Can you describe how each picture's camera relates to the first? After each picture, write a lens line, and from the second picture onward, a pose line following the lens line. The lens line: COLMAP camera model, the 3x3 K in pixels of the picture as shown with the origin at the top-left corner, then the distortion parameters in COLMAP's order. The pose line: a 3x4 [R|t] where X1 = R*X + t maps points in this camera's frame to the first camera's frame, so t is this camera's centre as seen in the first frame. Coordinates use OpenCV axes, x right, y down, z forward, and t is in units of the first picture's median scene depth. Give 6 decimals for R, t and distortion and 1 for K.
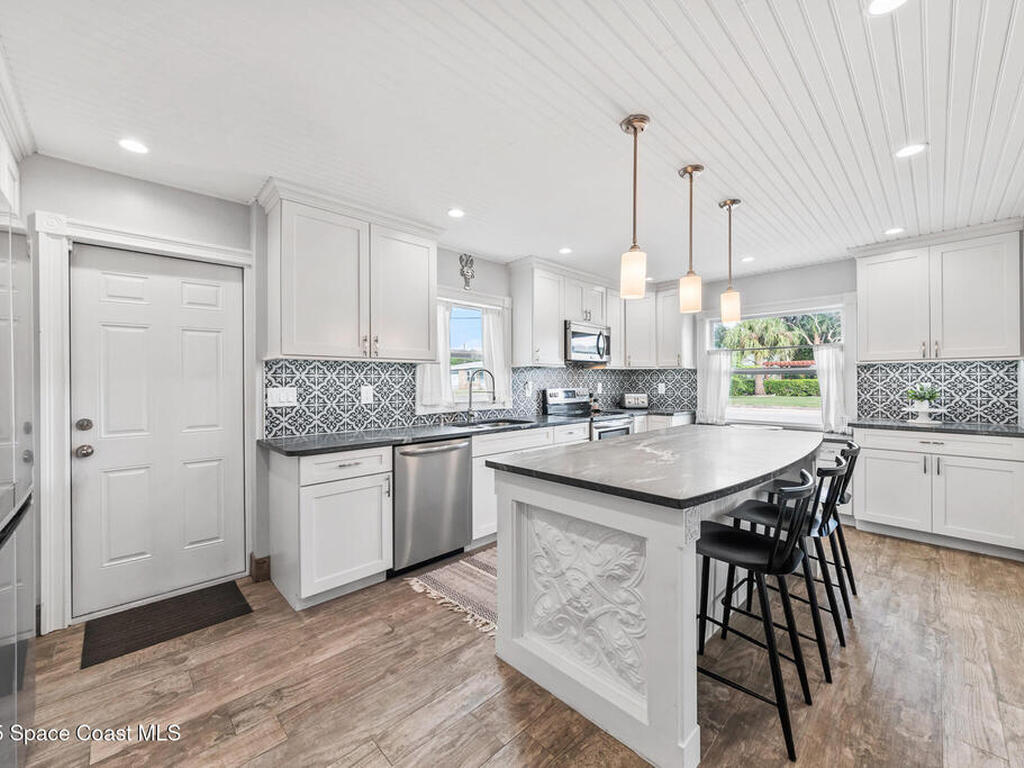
lens RADIAL K [[409.2, 0, 520.2], [0, 409.2, 382.8], [0, 0, 1]] dist [-0.003169, 0.001151]
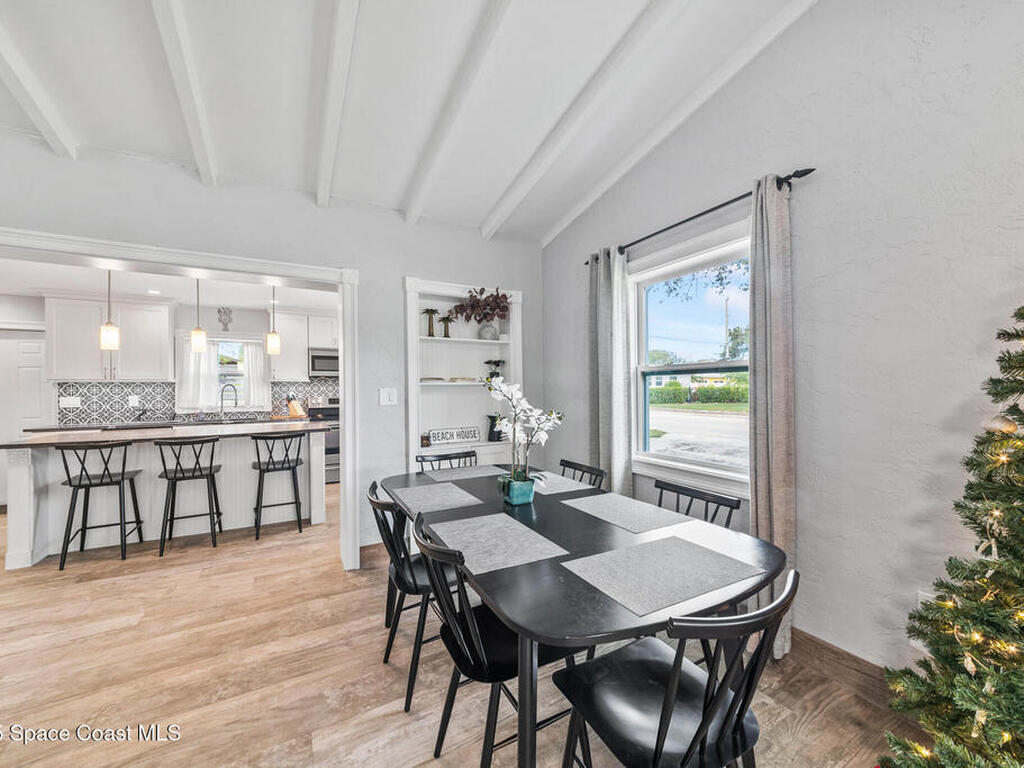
lens RADIAL K [[409.2, 0, 516.7], [0, 409.2, 390.6], [0, 0, 1]] dist [-0.003169, 0.001151]
pose [[0.963600, -0.005833, -0.267285, 1.381788], [0.006451, 0.999978, 0.001434, -0.005403], [0.267271, -0.003106, 0.963616, -0.170594]]
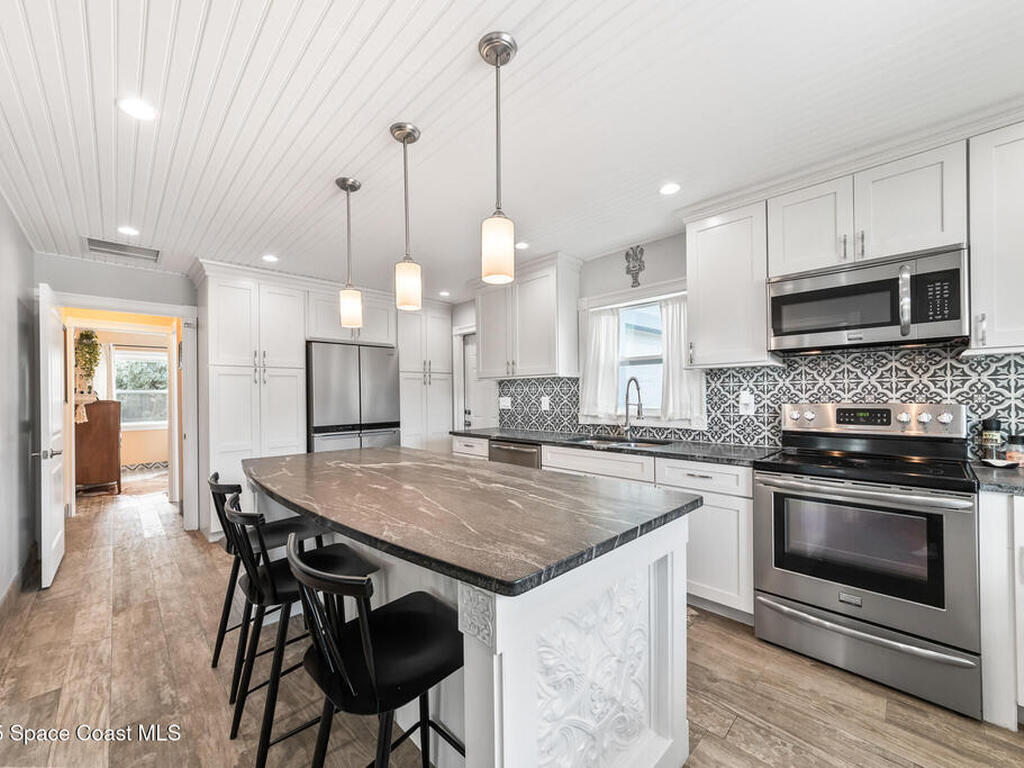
lens RADIAL K [[409.2, 0, 507.5], [0, 409.2, 389.9], [0, 0, 1]] dist [-0.003169, 0.001151]
pose [[-0.027704, -0.005703, -0.999600, 0.796341], [0.011123, 0.999920, -0.006013, -0.005935], [0.999554, -0.011285, -0.027638, 0.795283]]
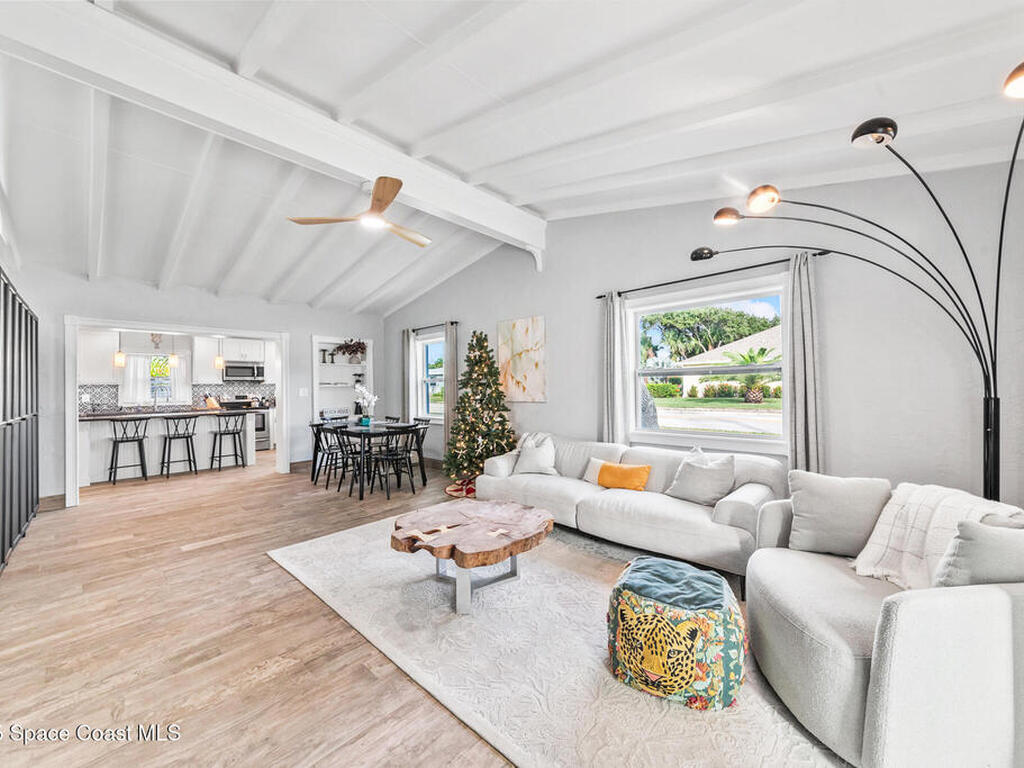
lens RADIAL K [[409.2, 0, 511.5], [0, 409.2, 379.5], [0, 0, 1]] dist [-0.003169, 0.001151]
pose [[0.999824, -0.011561, 0.014741, 1.771289], [0.011838, 0.999753, -0.018814, -0.006470], [-0.014520, 0.018986, 0.999714, -1.200376]]
